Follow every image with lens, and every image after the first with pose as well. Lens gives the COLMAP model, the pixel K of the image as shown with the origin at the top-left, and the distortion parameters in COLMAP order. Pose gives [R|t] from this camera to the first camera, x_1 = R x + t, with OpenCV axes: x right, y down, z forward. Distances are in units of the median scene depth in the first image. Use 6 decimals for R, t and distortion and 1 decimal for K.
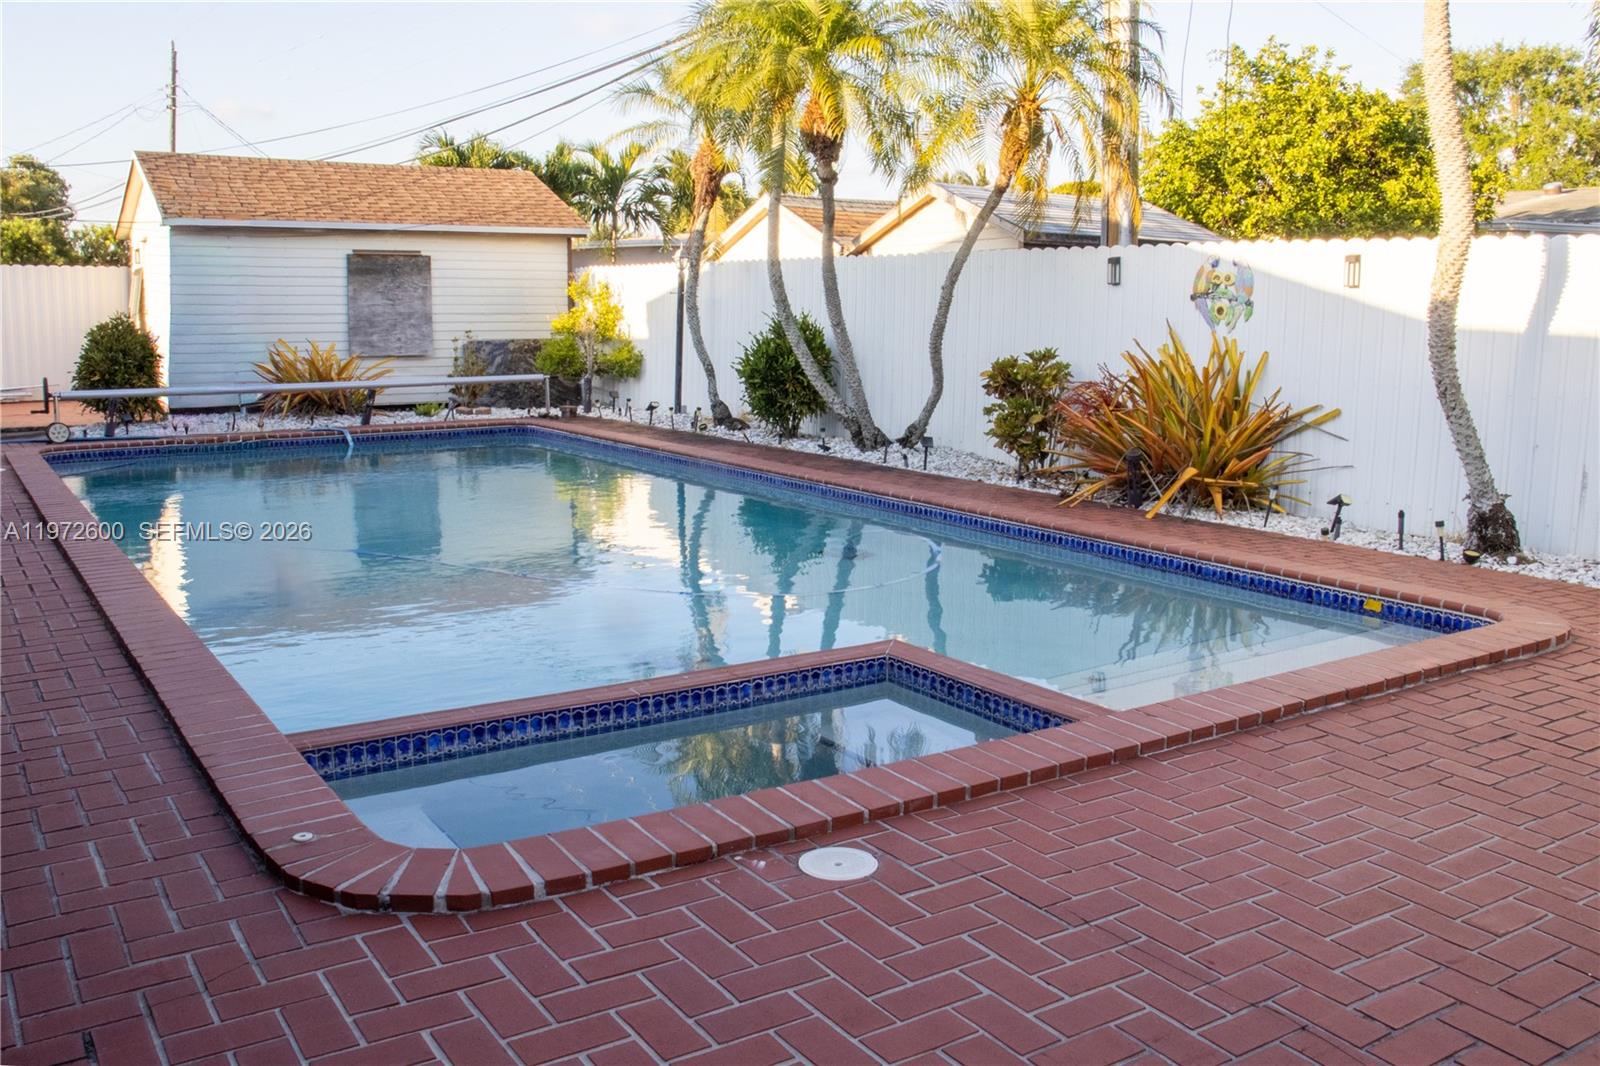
lens RADIAL K [[1363.6, 0, 800.0], [0, 1363.6, 533.0], [0, 0, 1]] dist [-0.146301, 0.112473]
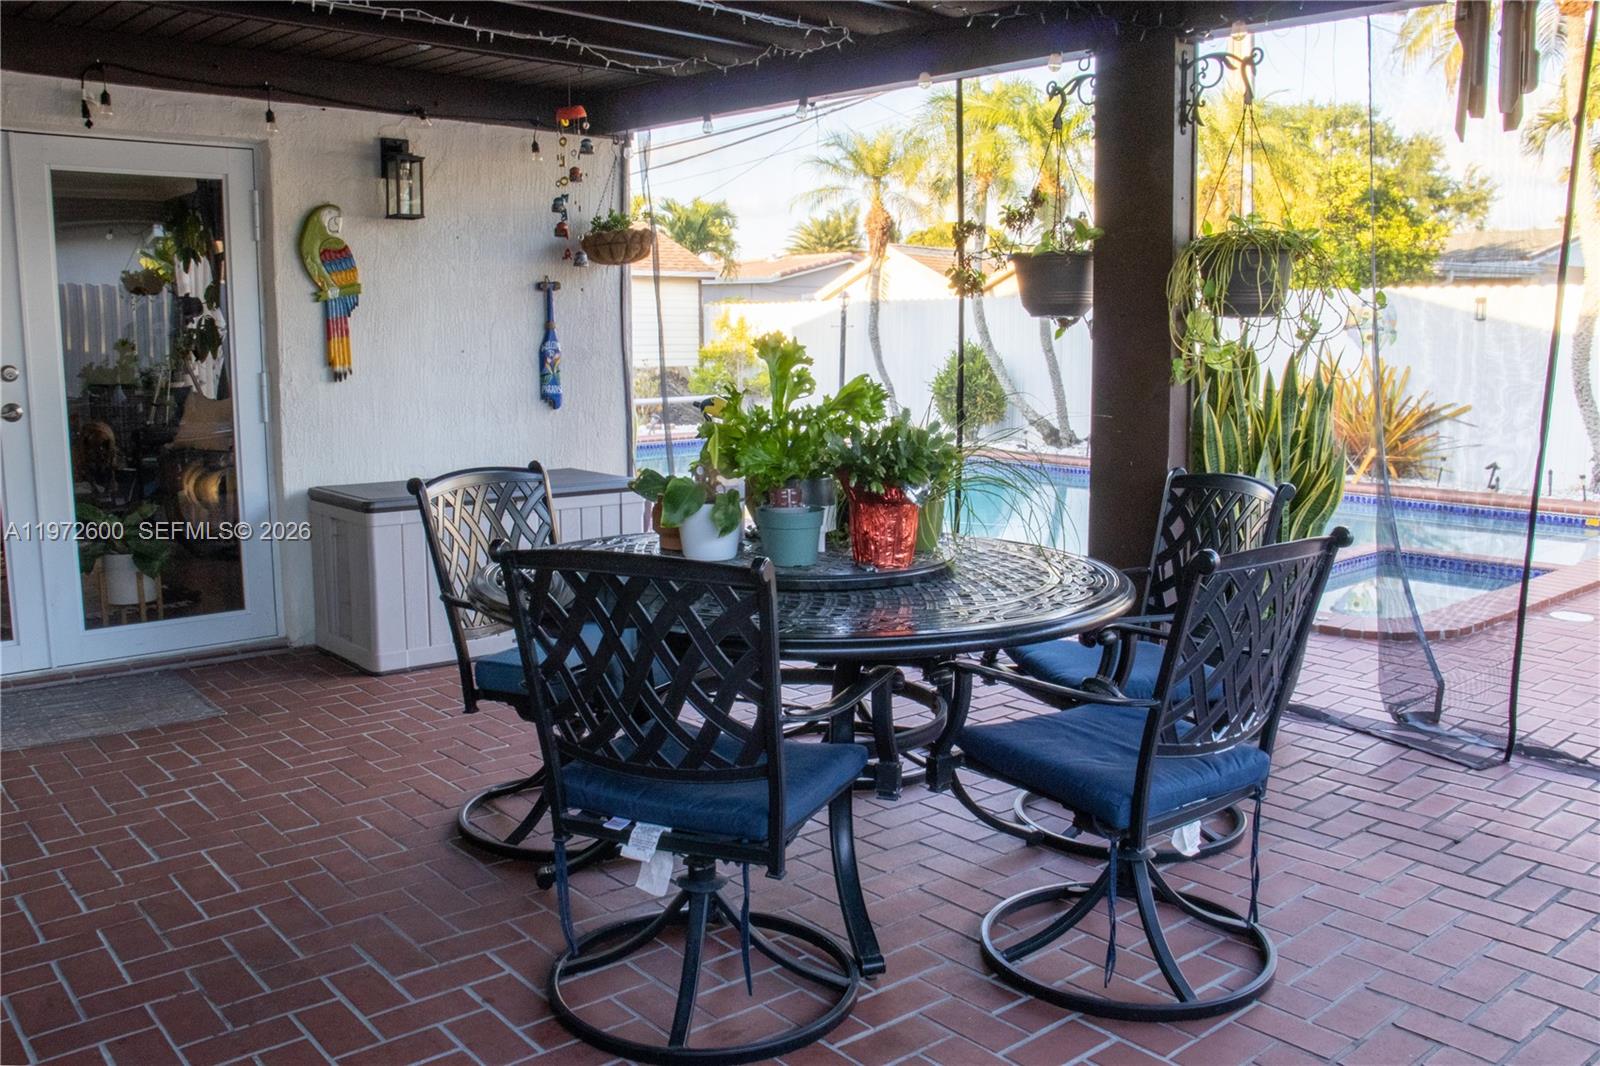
lens RADIAL K [[1315.1, 0, 799.6], [0, 1315.1, 506.5], [0, 0, 1]] dist [-0.078798, 0.006149]
pose [[0.989961, -0.025419, 0.139038, -0.374071], [0.030669, 0.998890, -0.035745, 0.032108], [-0.137975, 0.039651, 0.989642, -0.194332]]
